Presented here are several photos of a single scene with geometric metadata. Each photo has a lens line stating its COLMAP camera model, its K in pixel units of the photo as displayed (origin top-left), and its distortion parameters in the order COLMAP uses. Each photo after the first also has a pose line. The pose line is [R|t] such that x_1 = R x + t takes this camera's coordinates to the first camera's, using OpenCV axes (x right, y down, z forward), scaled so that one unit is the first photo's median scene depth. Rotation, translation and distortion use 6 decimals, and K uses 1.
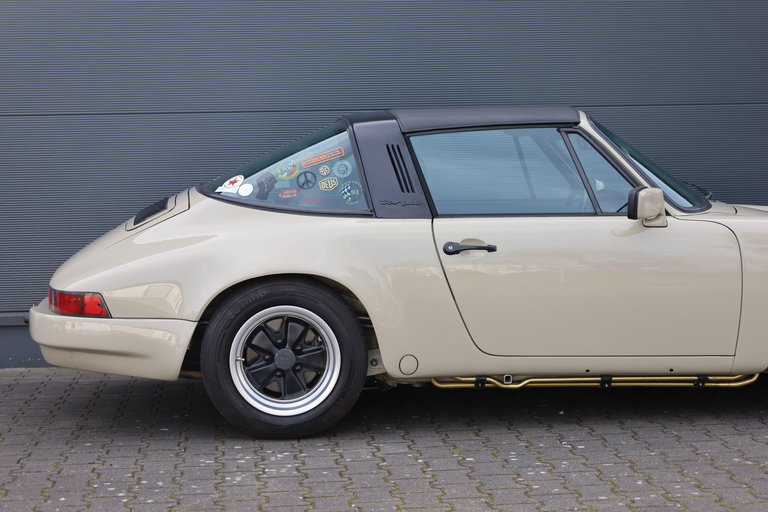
lens RADIAL K [[1557.7, 0, 381.2], [0, 1557.7, 259.7], [0, 0, 1]] dist [0.020588, 0.000000]
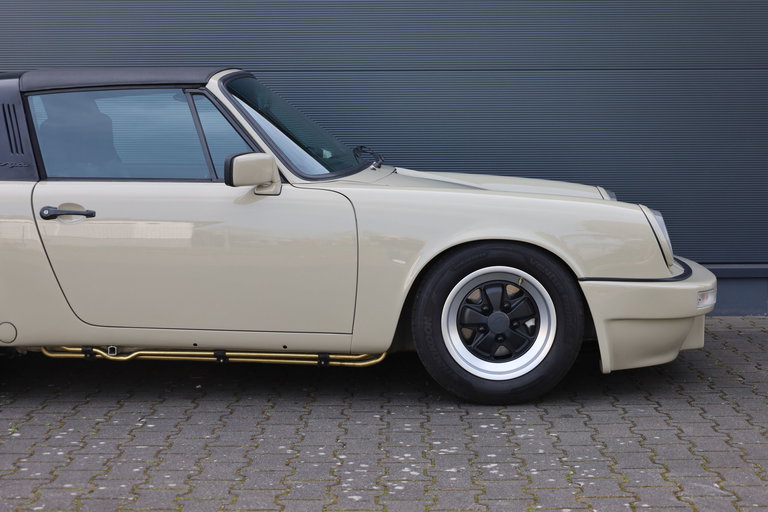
lens RADIAL K [[1577.4, 0, 386.3], [0, 1577.4, 253.7], [0, 0, 1]] dist [-0.020051, 0.000000]
pose [[0.991757, 0.025422, -0.125584, 0.365978], [-0.022824, 0.999495, 0.022087, -0.008094], [0.126082, -0.019039, 0.991837, 0.059137]]
